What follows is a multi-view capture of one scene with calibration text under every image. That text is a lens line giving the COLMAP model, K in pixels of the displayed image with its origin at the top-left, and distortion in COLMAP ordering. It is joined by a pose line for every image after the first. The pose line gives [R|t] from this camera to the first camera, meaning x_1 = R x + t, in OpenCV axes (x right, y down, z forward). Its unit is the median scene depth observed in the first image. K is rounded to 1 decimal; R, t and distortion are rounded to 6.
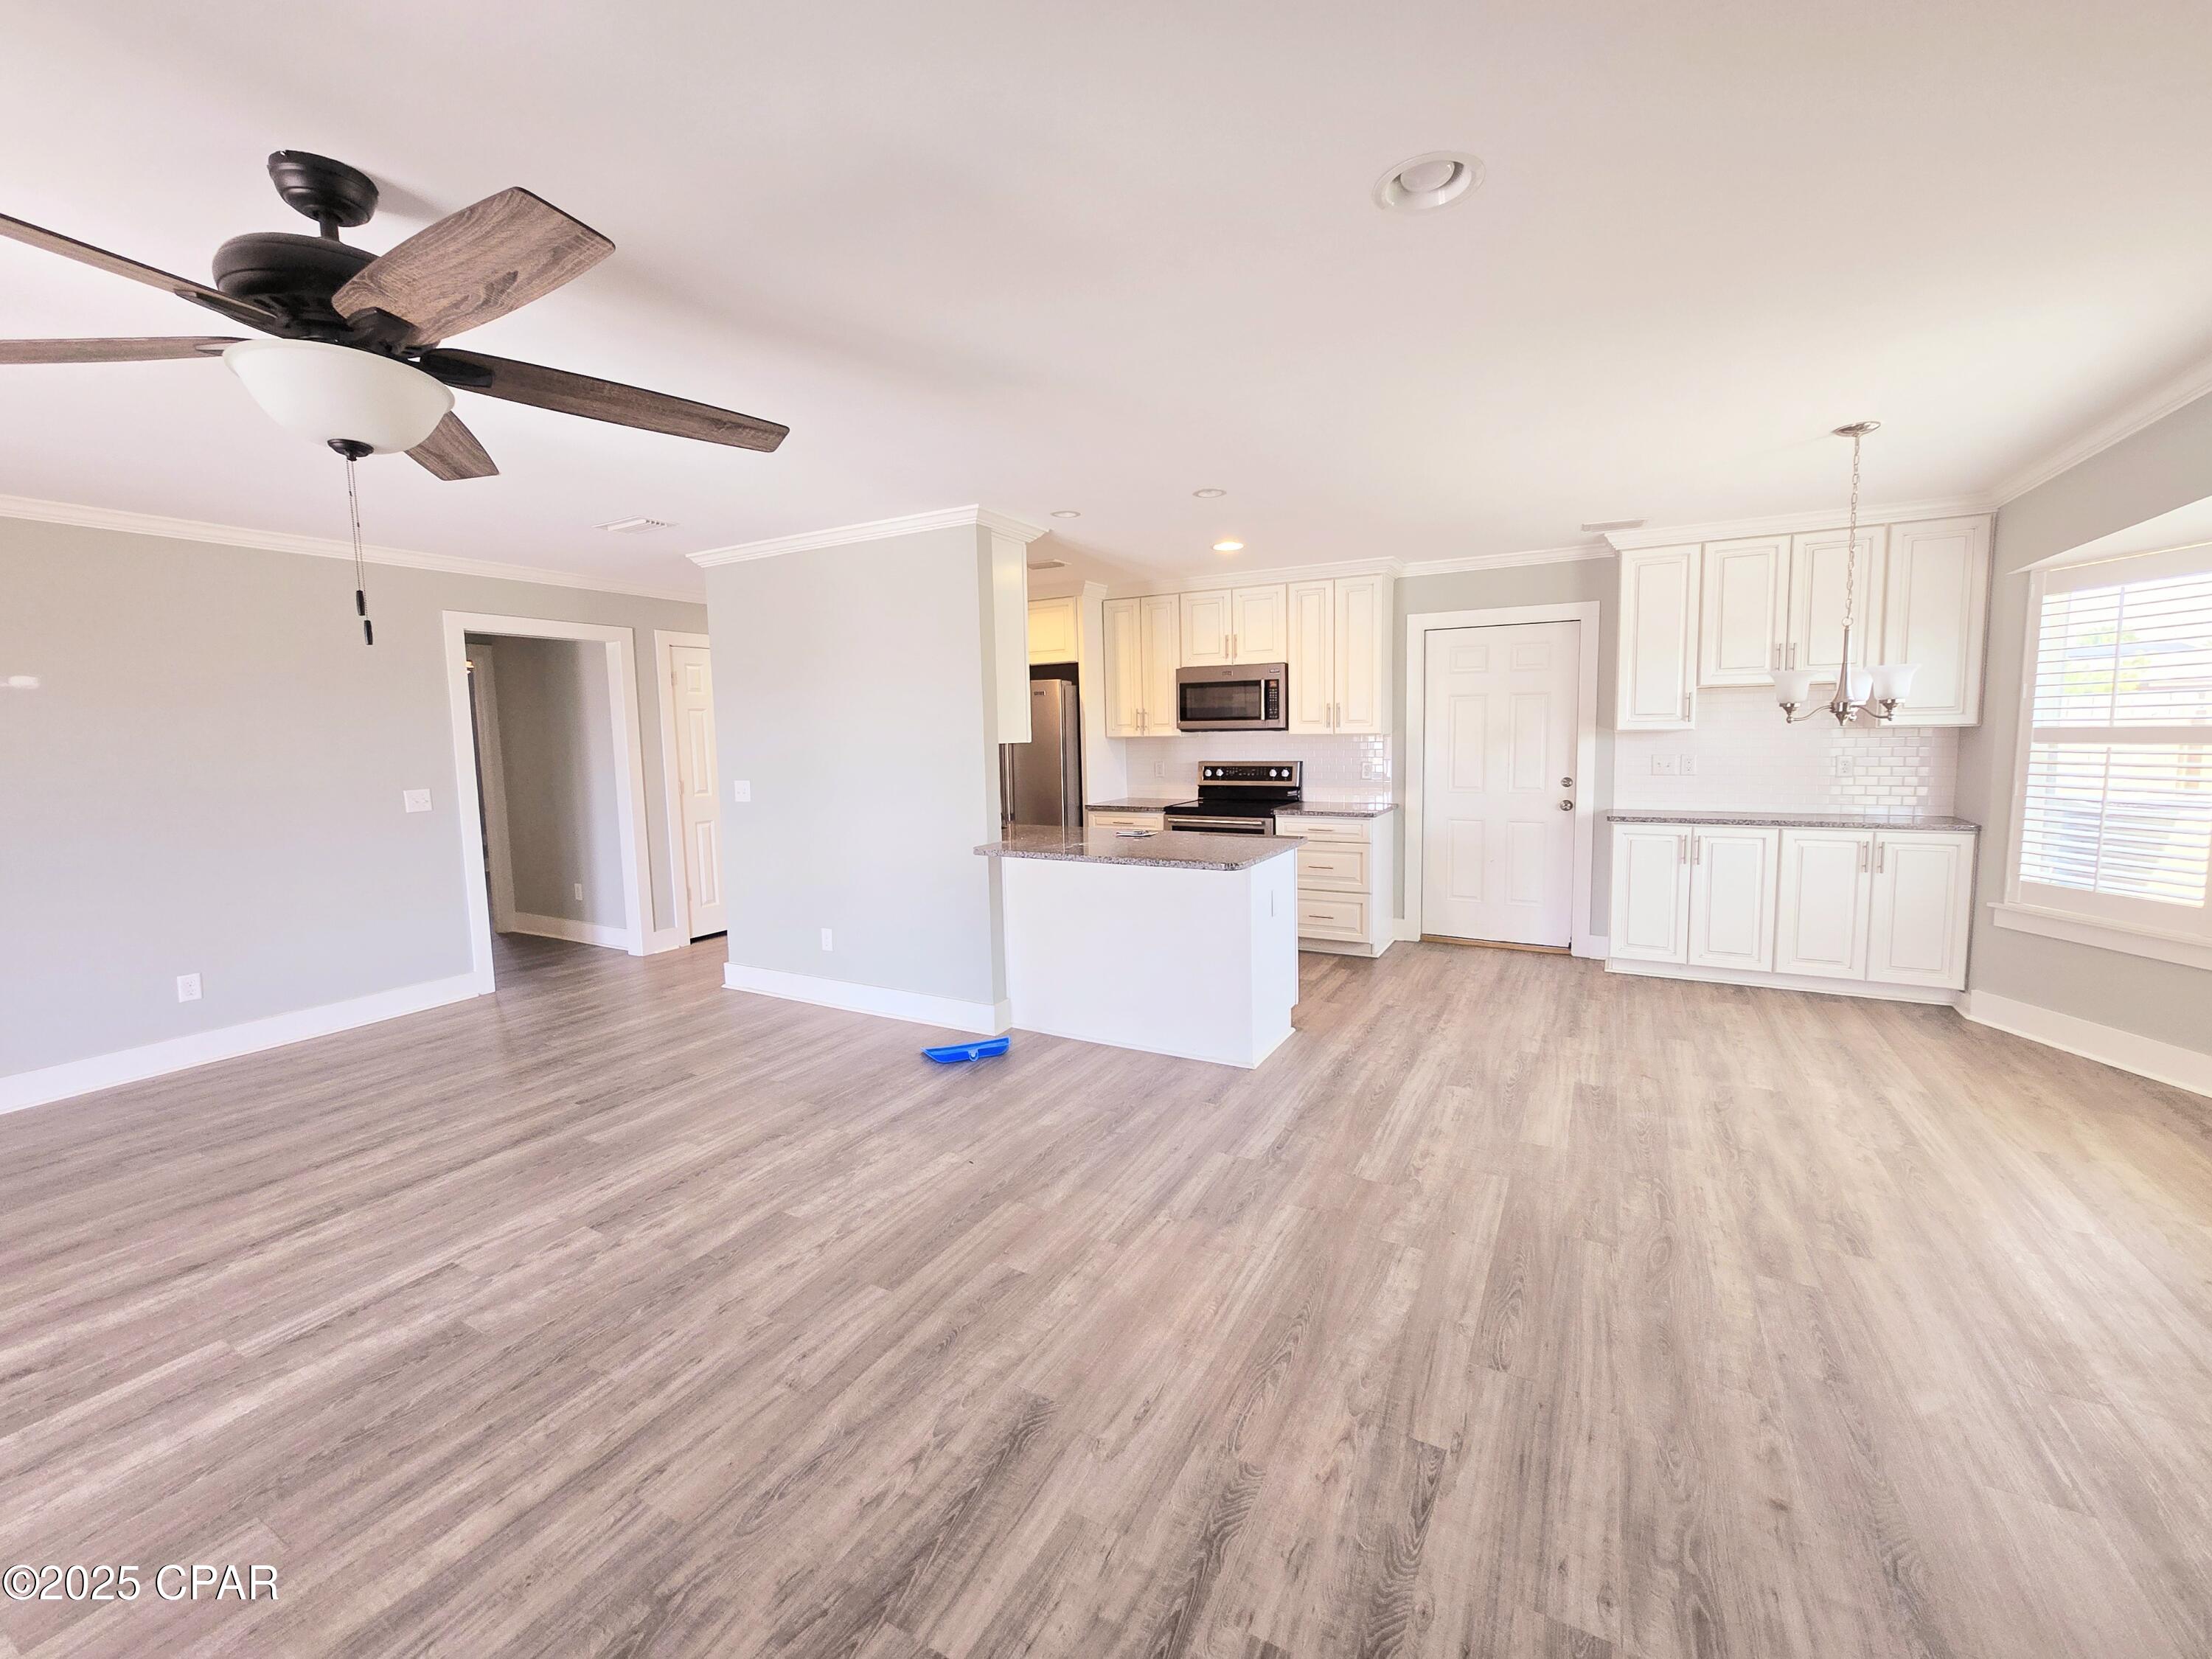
lens RADIAL K [[902.0, 0, 1117.1], [0, 902.0, 813.6], [0, 0, 1]] dist [-0.004634, -0.000614]
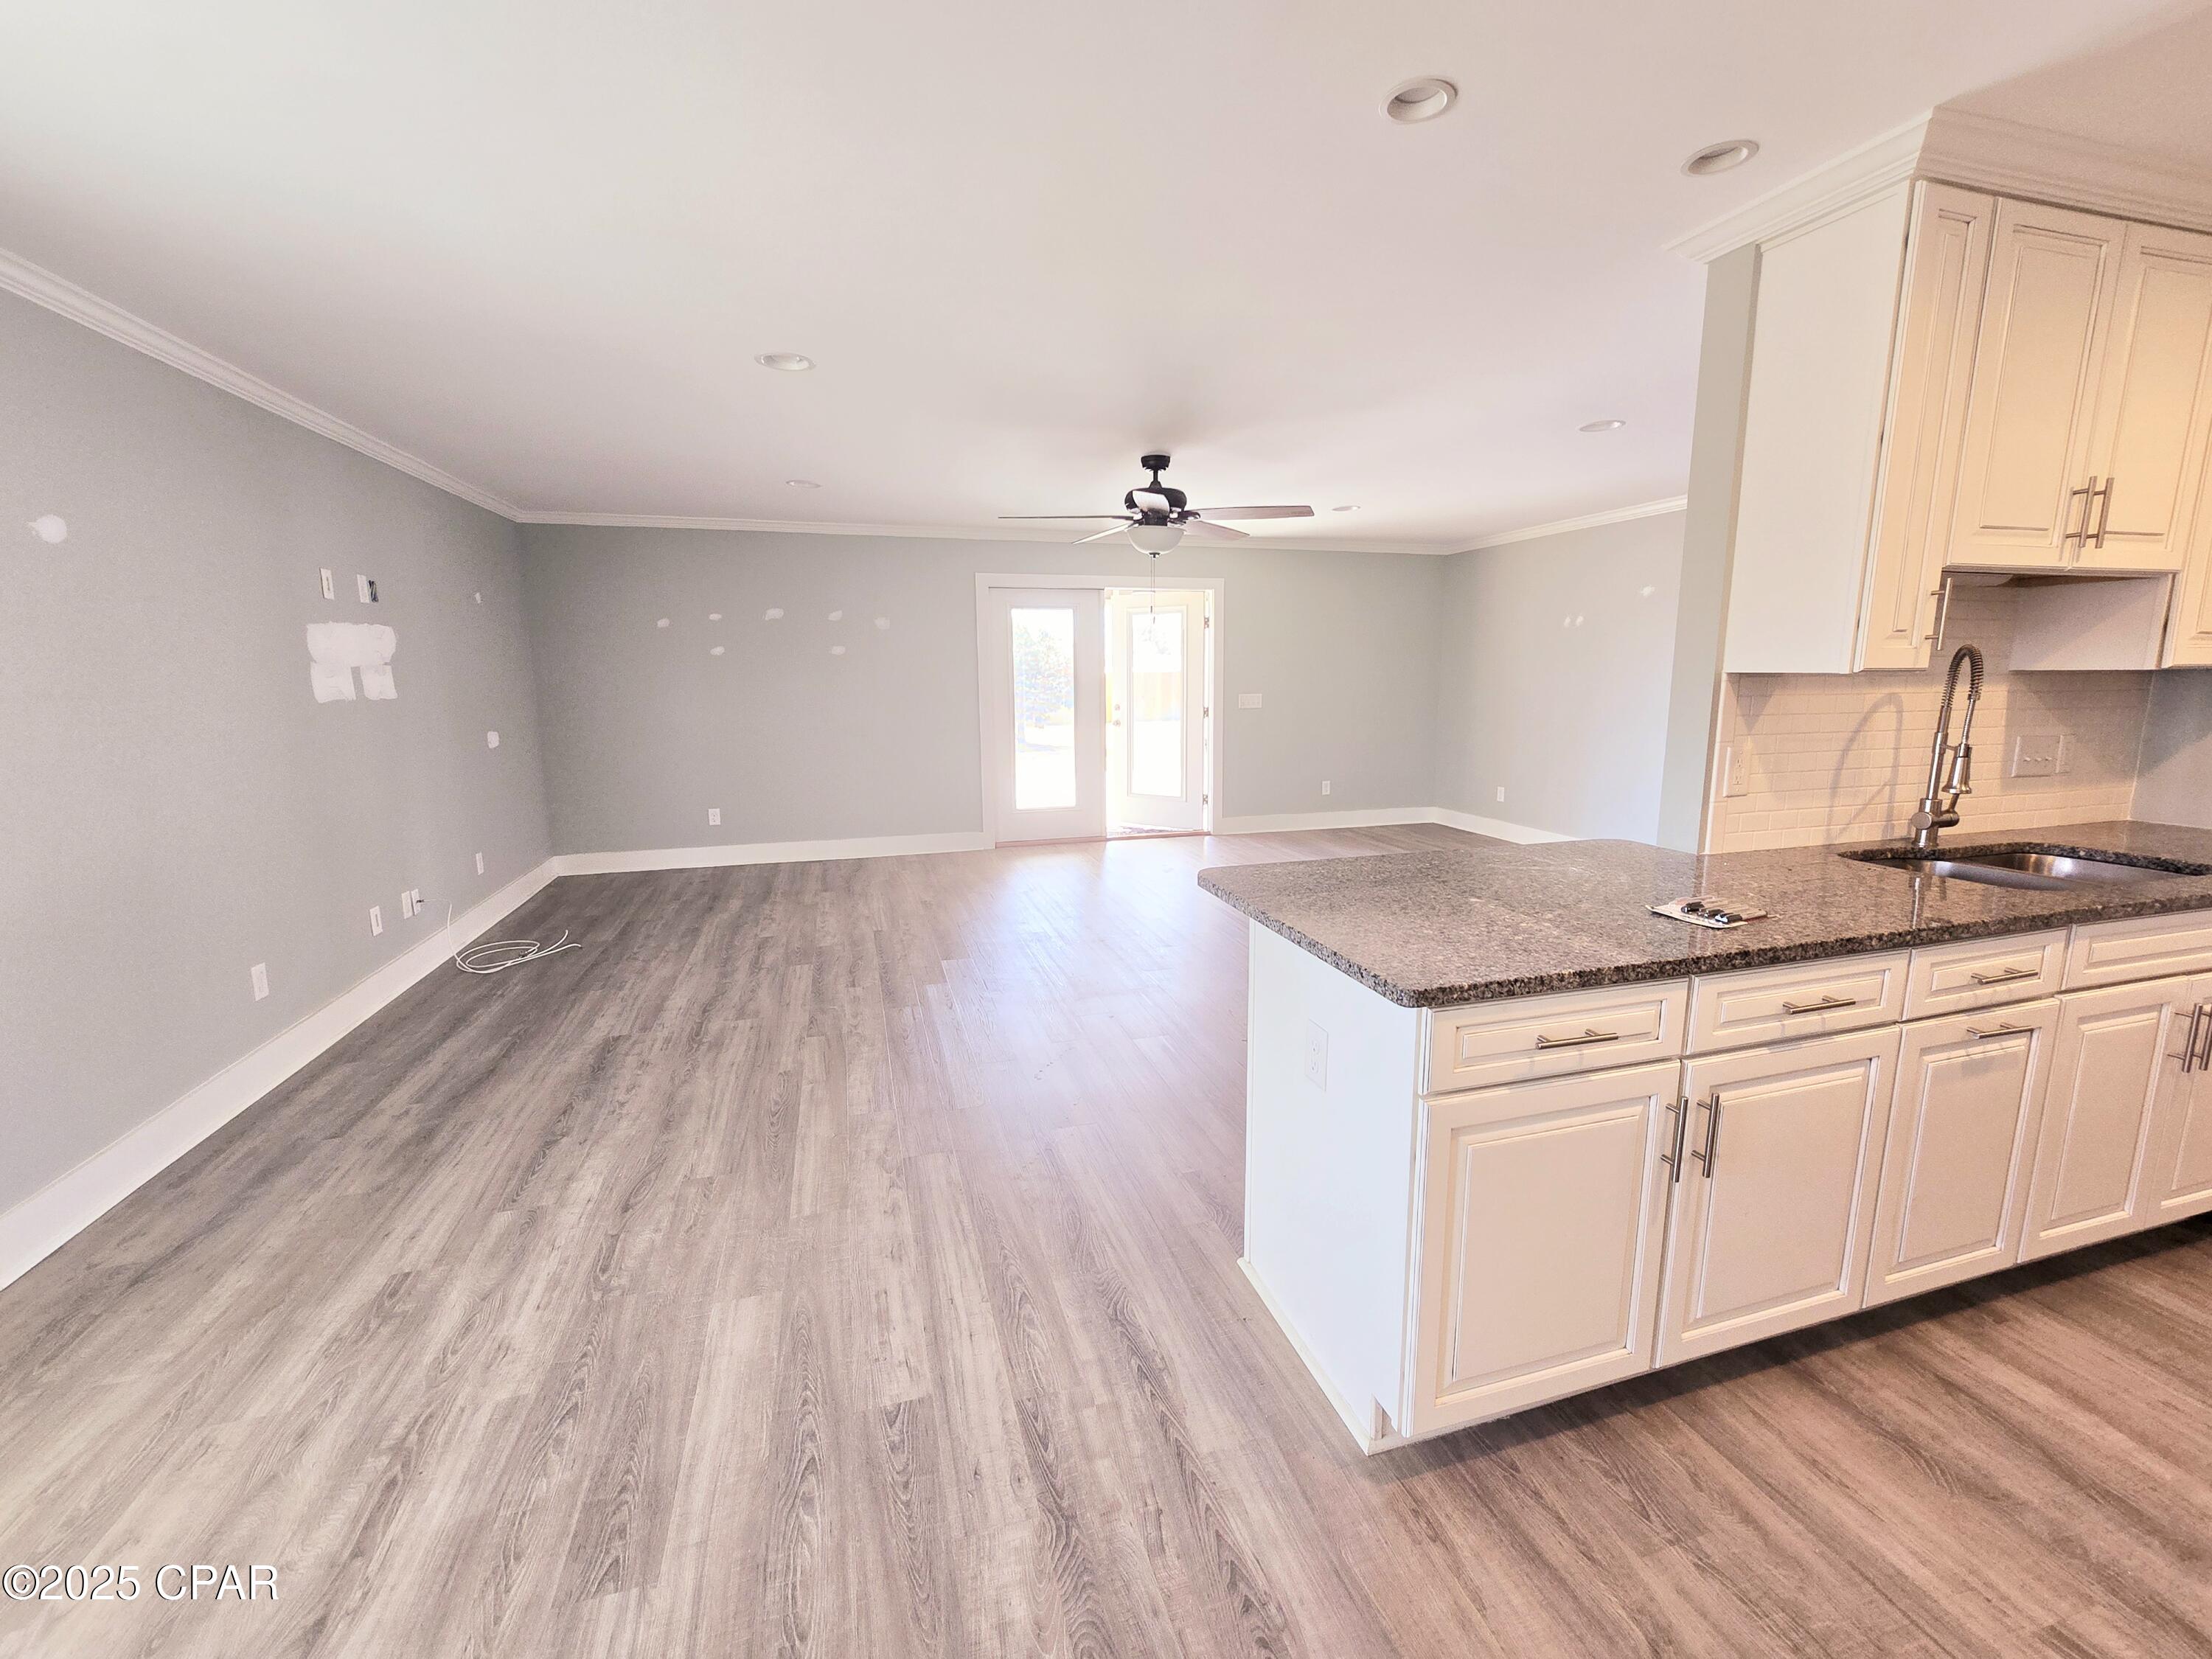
lens RADIAL K [[902.0, 0, 1117.1], [0, 902.0, 813.6], [0, 0, 1]] dist [-0.004634, -0.000614]
pose [[-0.699748, 0.141118, -0.700313, 0.546093], [-0.041914, 0.970497, 0.237442, -0.118602], [0.713159, 0.195503, -0.673188, 1.233317]]
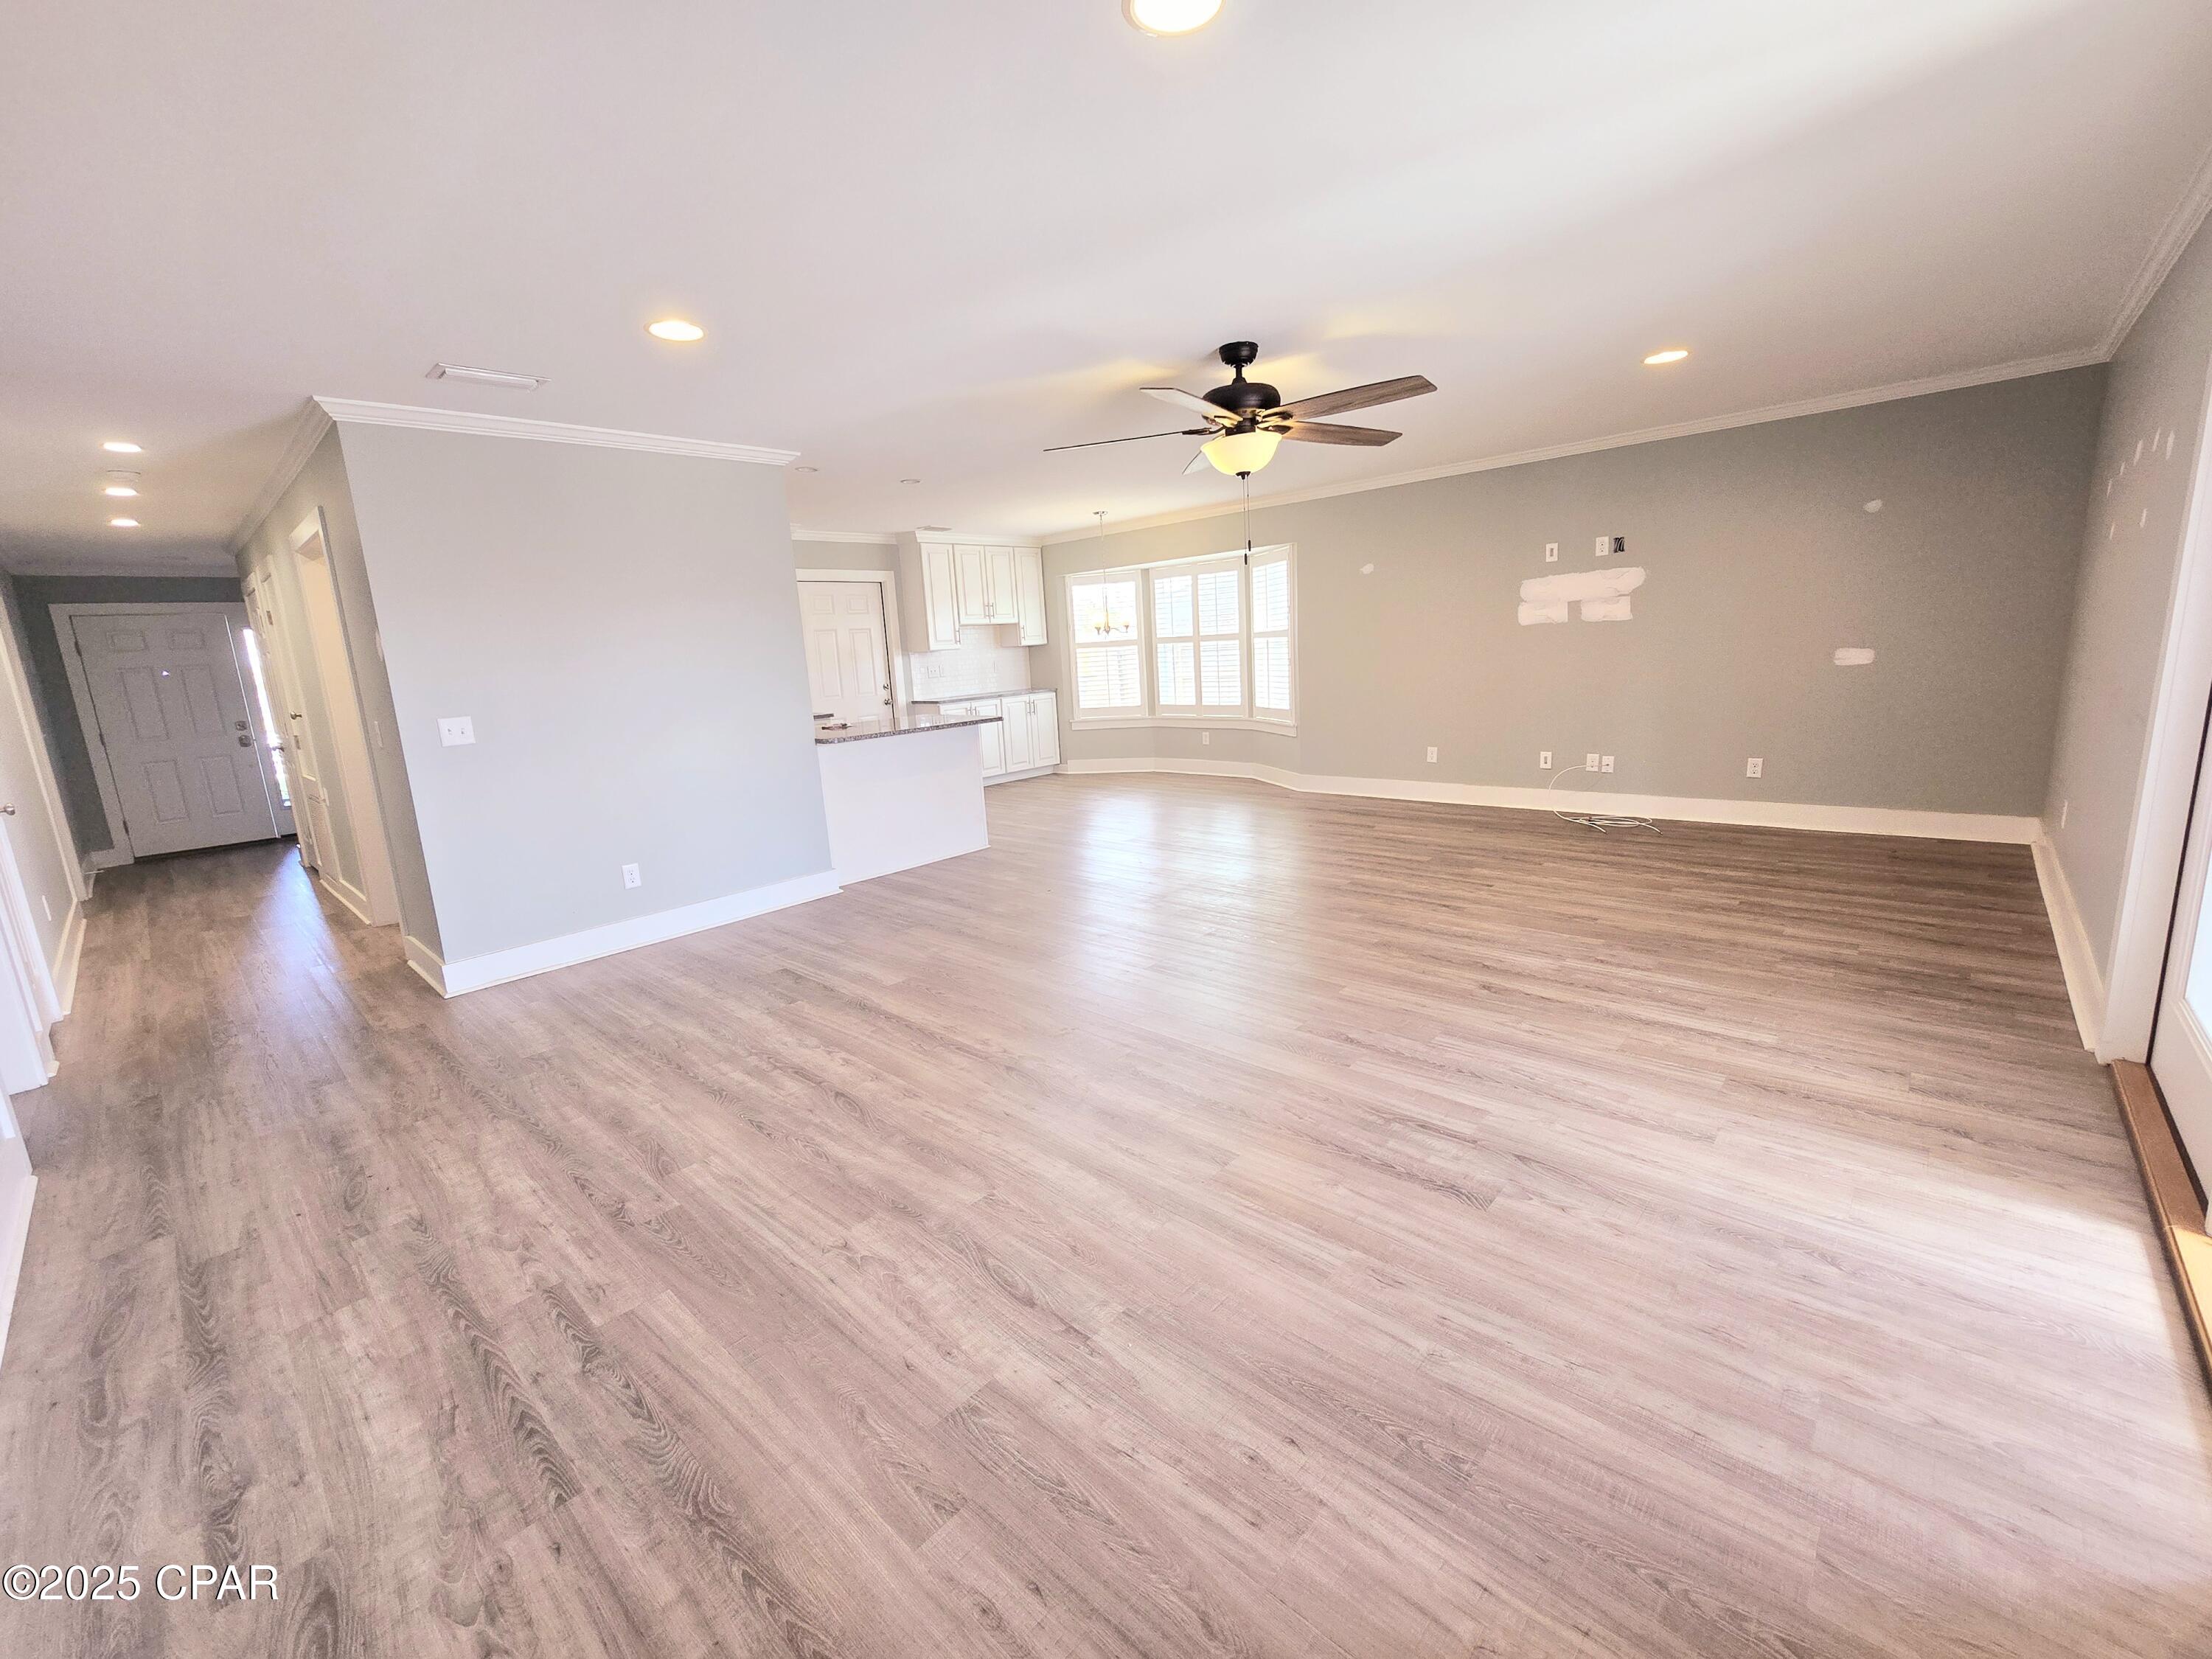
lens RADIAL K [[902.0, 0, 1117.1], [0, 902.0, 813.6], [0, 0, 1]] dist [-0.004634, -0.000614]
pose [[0.235063, -0.174990, 0.956098, -1.327638], [0.139413, 0.979559, 0.145008, 0.014858], [-0.961930, 0.099207, 0.254654, 0.336228]]
